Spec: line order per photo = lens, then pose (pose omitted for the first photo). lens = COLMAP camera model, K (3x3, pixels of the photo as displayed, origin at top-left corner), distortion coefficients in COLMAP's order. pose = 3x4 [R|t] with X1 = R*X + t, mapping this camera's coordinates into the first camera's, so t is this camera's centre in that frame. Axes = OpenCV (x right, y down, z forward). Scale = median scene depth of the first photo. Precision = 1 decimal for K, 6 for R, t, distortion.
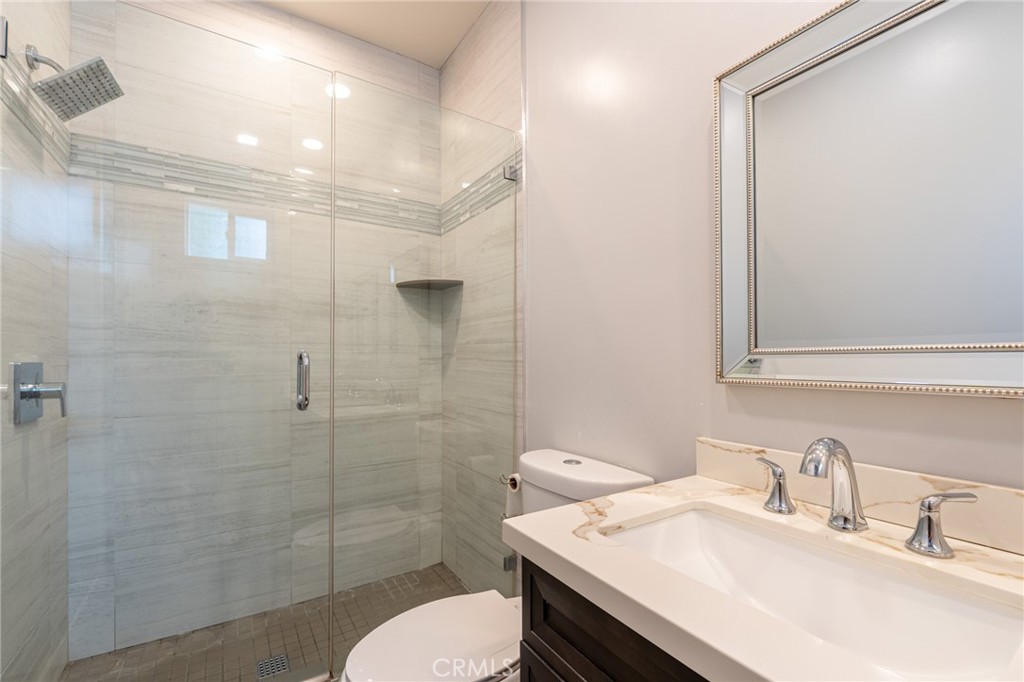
lens RADIAL K [[446.6, 0, 520.0], [0, 446.6, 348.5], [0, 0, 1]] dist [0.003343, 0.000181]
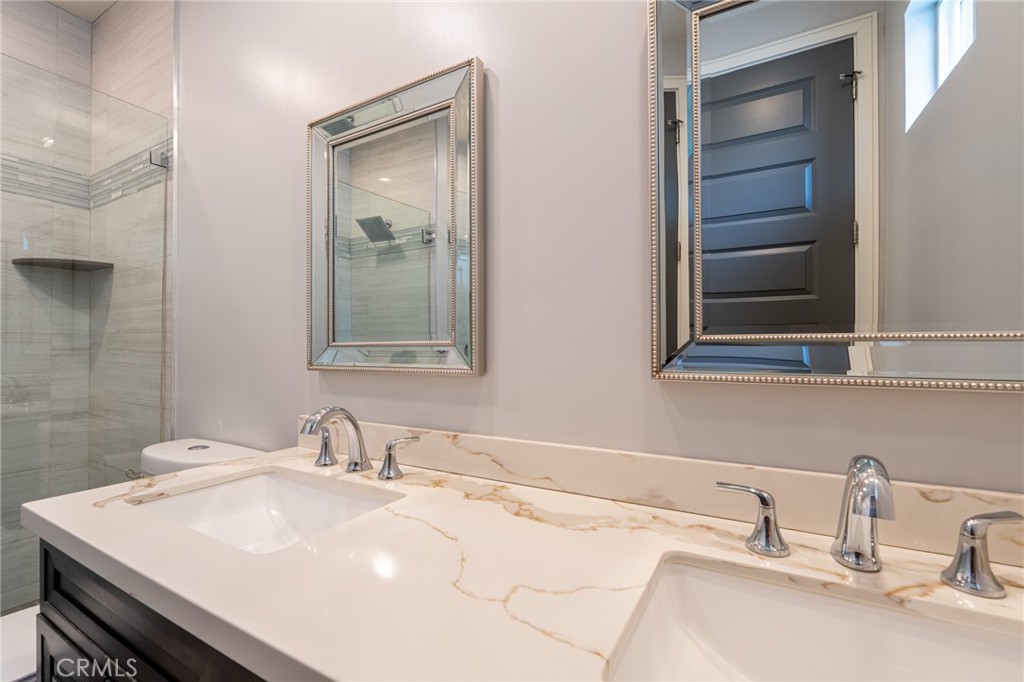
lens RADIAL K [[433.8, 0, 513.3], [0, 433.8, 337.7], [0, 0, 1]] dist [-0.000412, -0.000365]
pose [[0.887310, 0.015023, 0.460929, 0.210682], [-0.012860, 0.999887, -0.007832, -0.004839], [-0.460995, 0.001022, 0.887402, -0.176499]]
